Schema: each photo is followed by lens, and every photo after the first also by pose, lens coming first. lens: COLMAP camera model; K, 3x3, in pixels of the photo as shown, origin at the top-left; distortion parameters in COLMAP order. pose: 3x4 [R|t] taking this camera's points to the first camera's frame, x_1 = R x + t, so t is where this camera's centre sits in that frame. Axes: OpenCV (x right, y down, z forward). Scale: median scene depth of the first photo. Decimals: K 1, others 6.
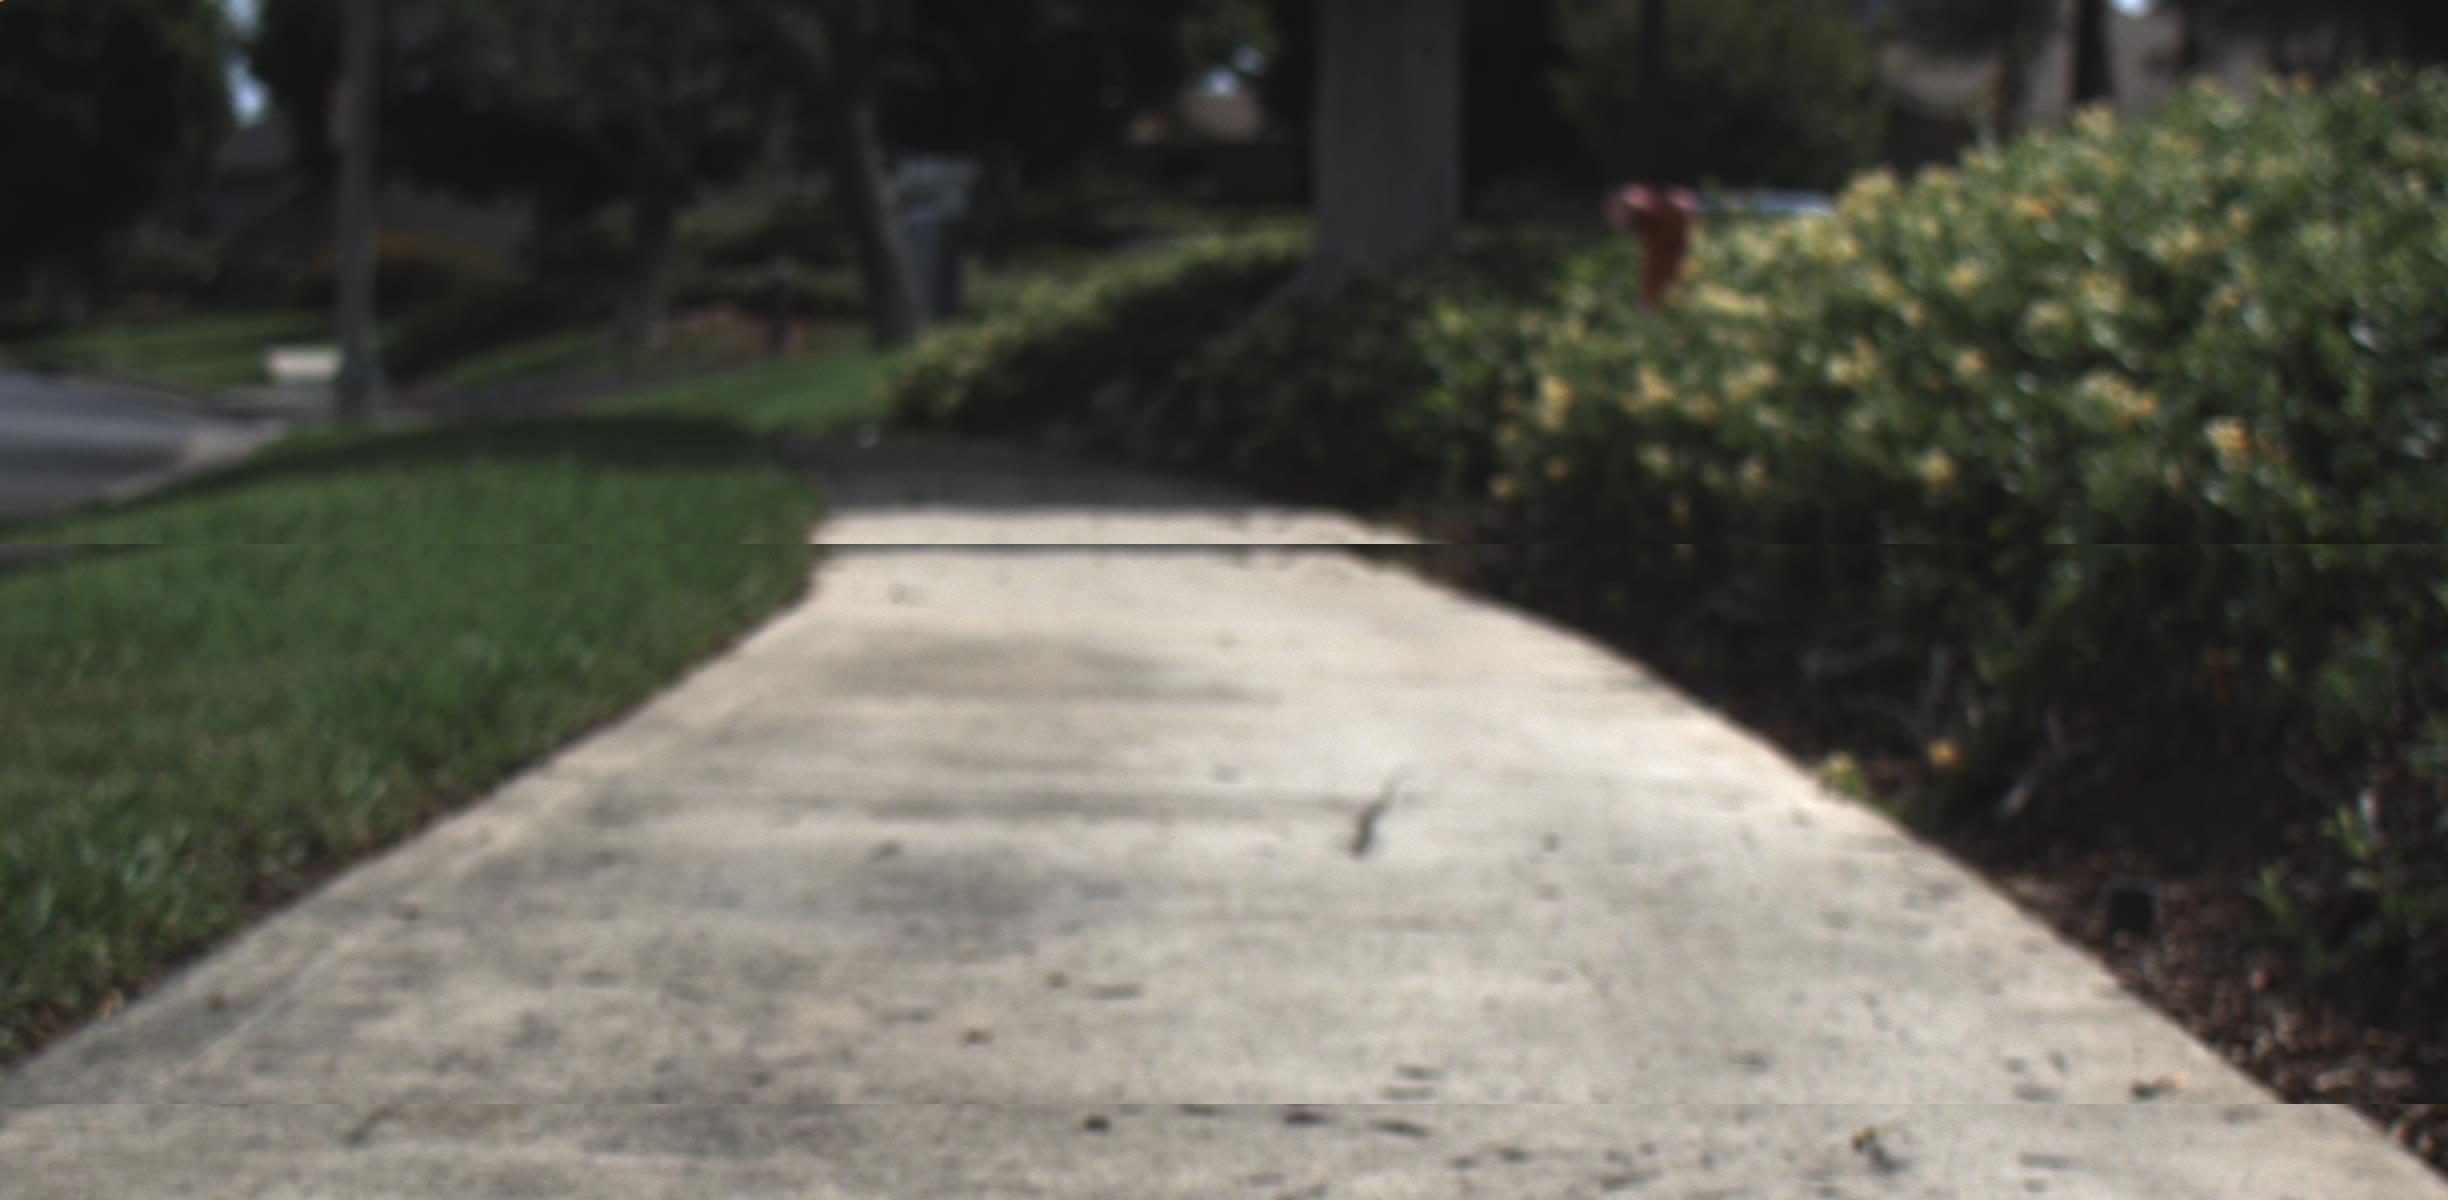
lens RADIAL K [[4791.7, 0, 1223.9], [0, 4791.7, 966.2], [0, 0, 1]] dist [-0.128483, 1.428515]
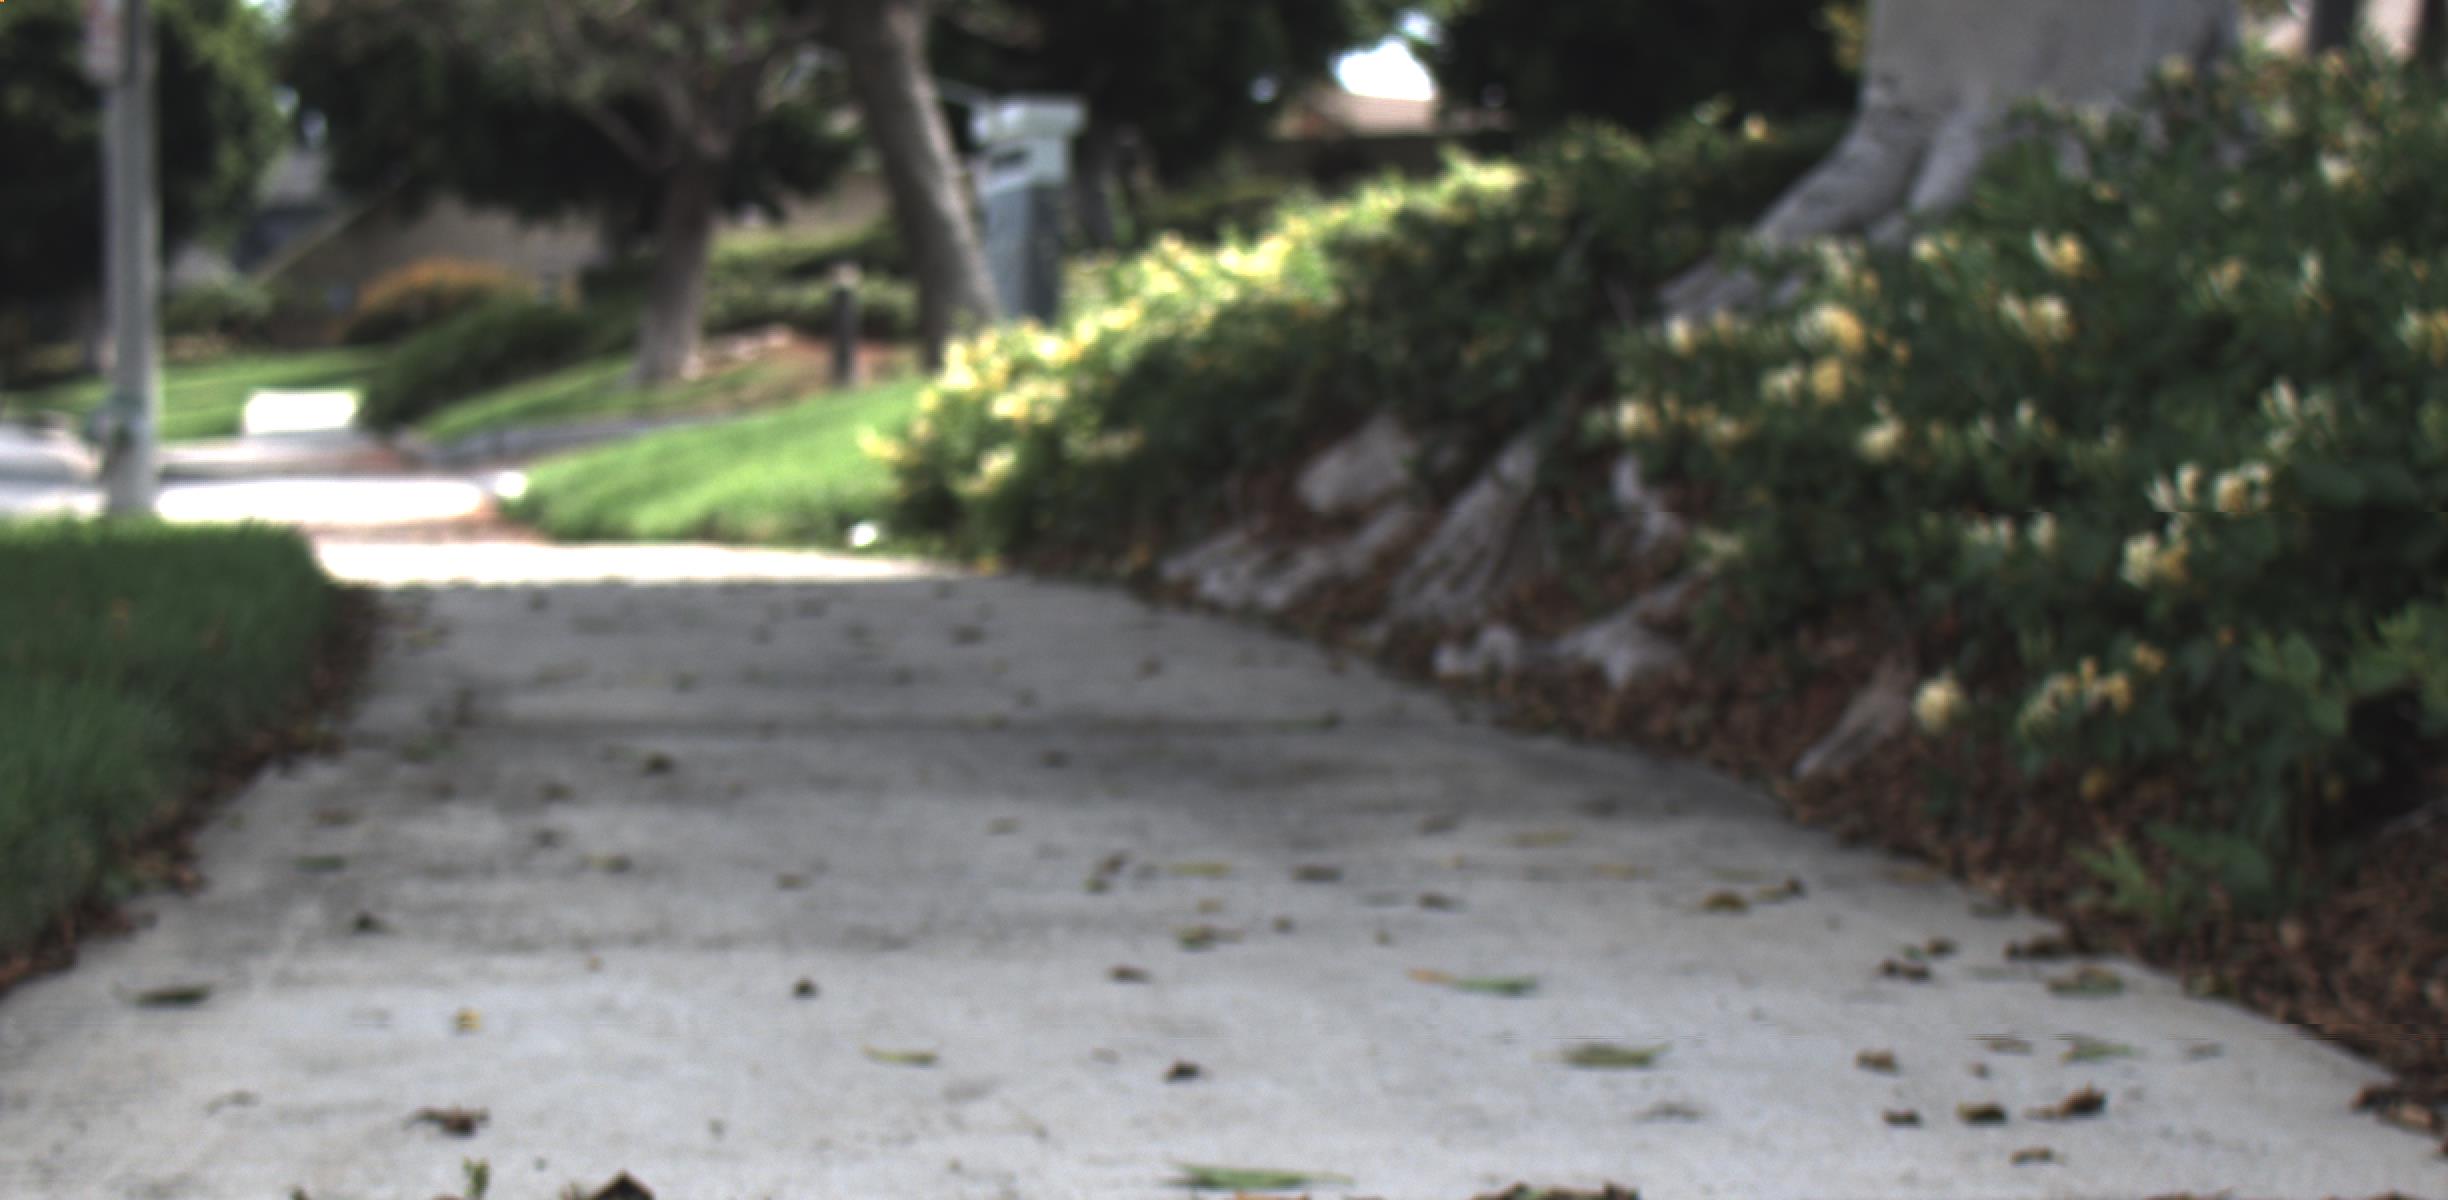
lens RADIAL K [[4791.7, 0, 1223.9], [0, 4791.7, 966.2], [0, 0, 1]] dist [-0.128483, 1.428515]
pose [[0.999418, -0.014751, -0.030755, -0.015353], [0.014573, 0.999876, -0.005980, -0.050301], [0.030840, 0.005528, 0.999509, 0.398463]]
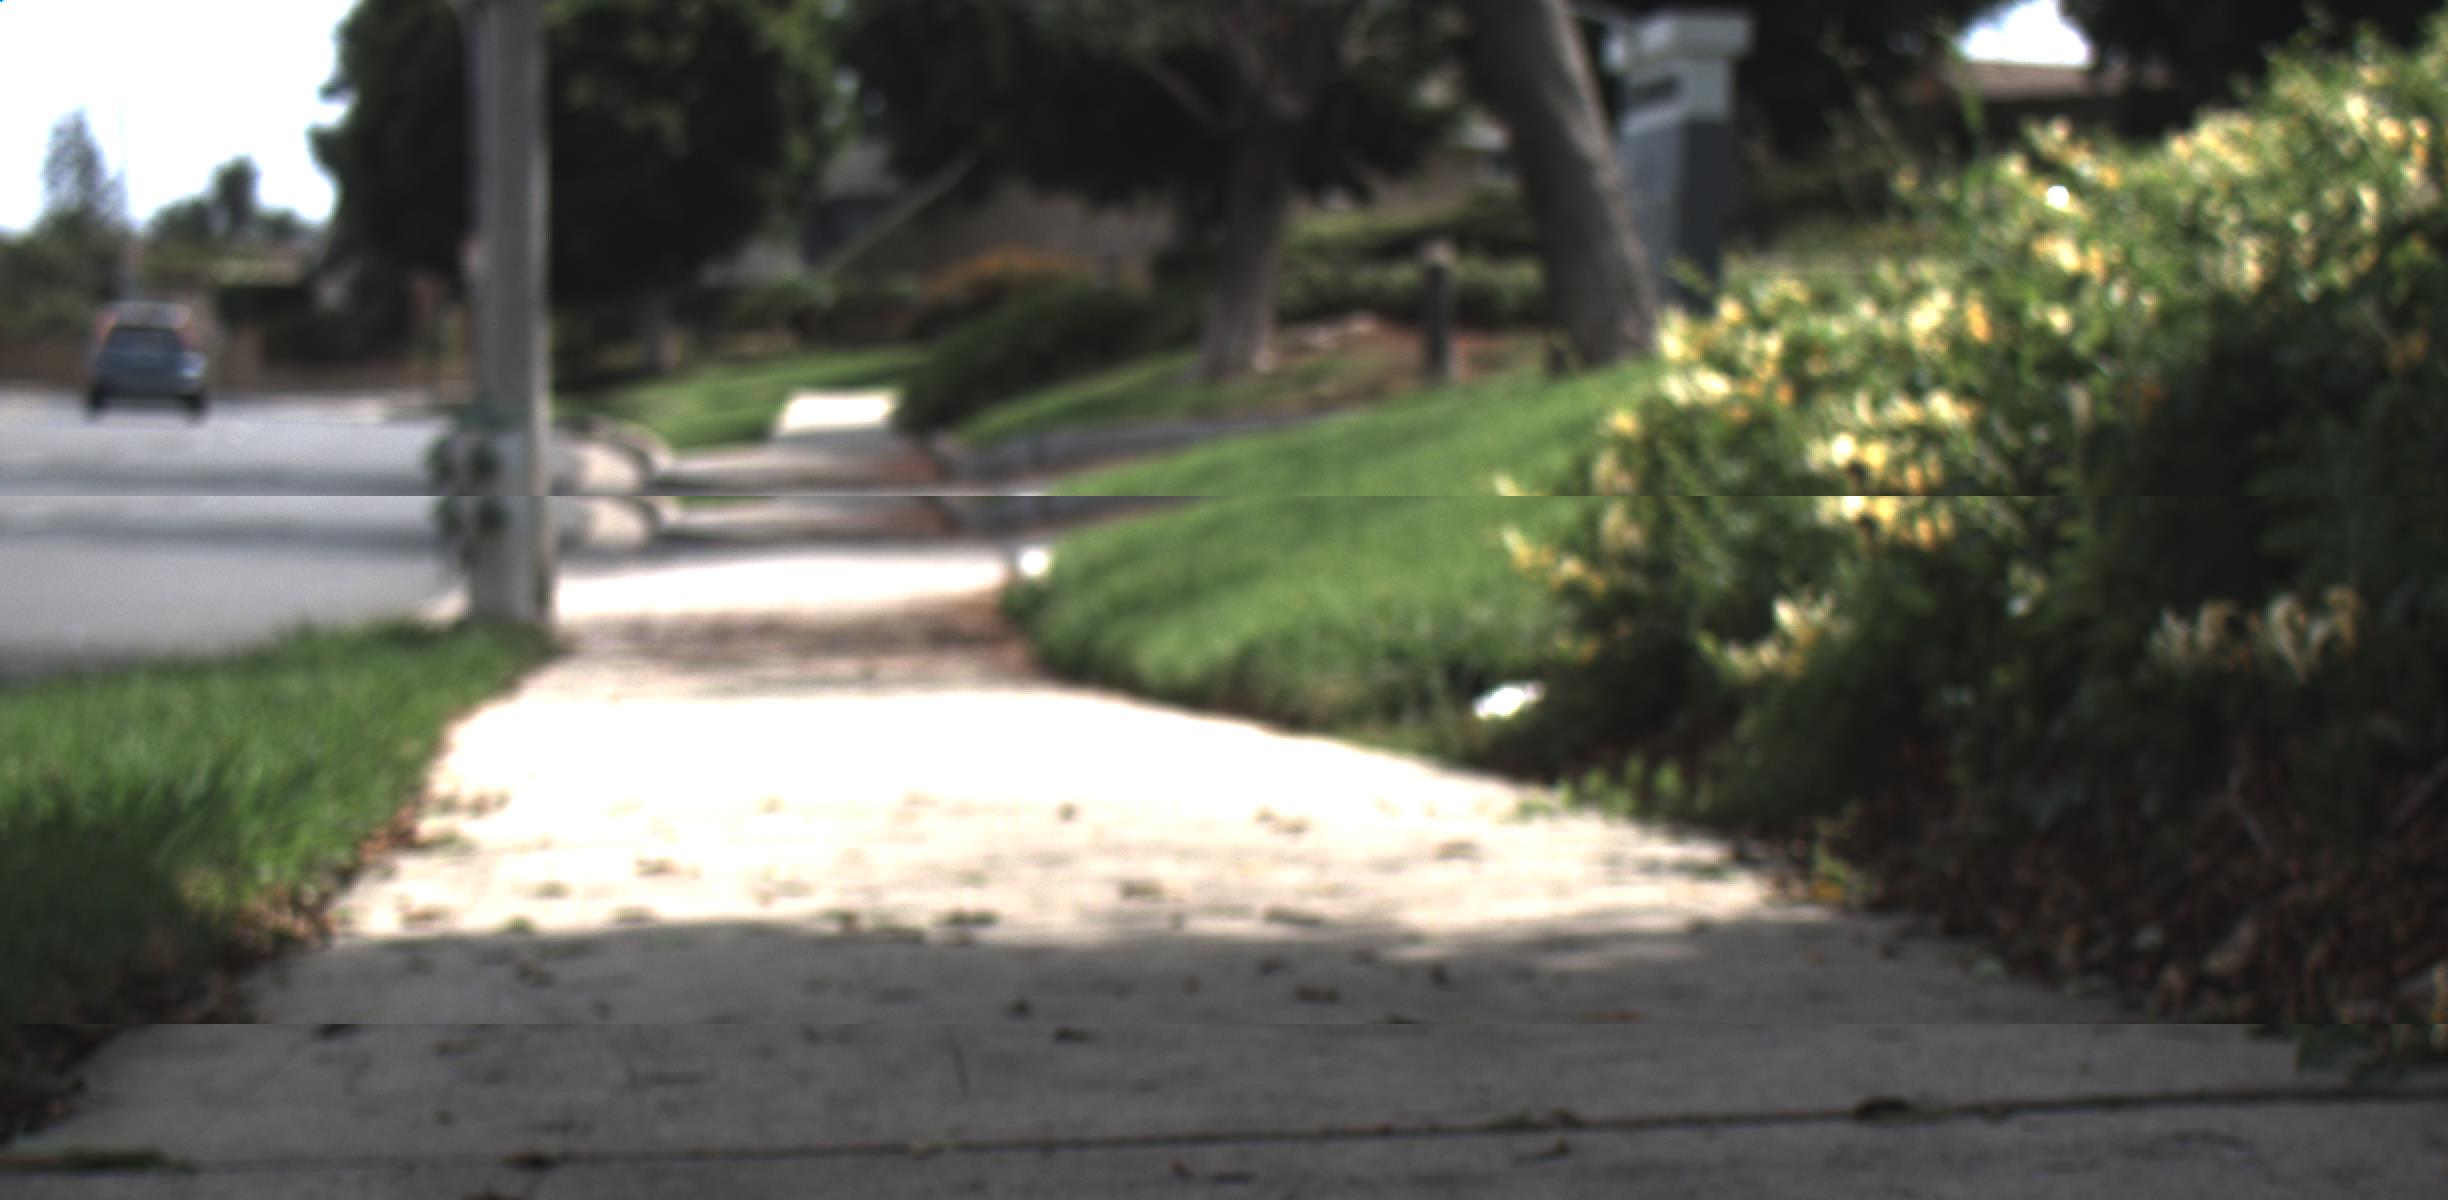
lens RADIAL K [[4791.7, 0, 1223.9], [0, 4791.7, 966.2], [0, 0, 1]] dist [-0.128483, 1.428515]
pose [[0.988166, -0.012711, -0.152859, -0.037518], [0.012173, 0.999916, -0.004456, -0.077371], [0.152903, 0.002542, 0.988238, 0.591023]]
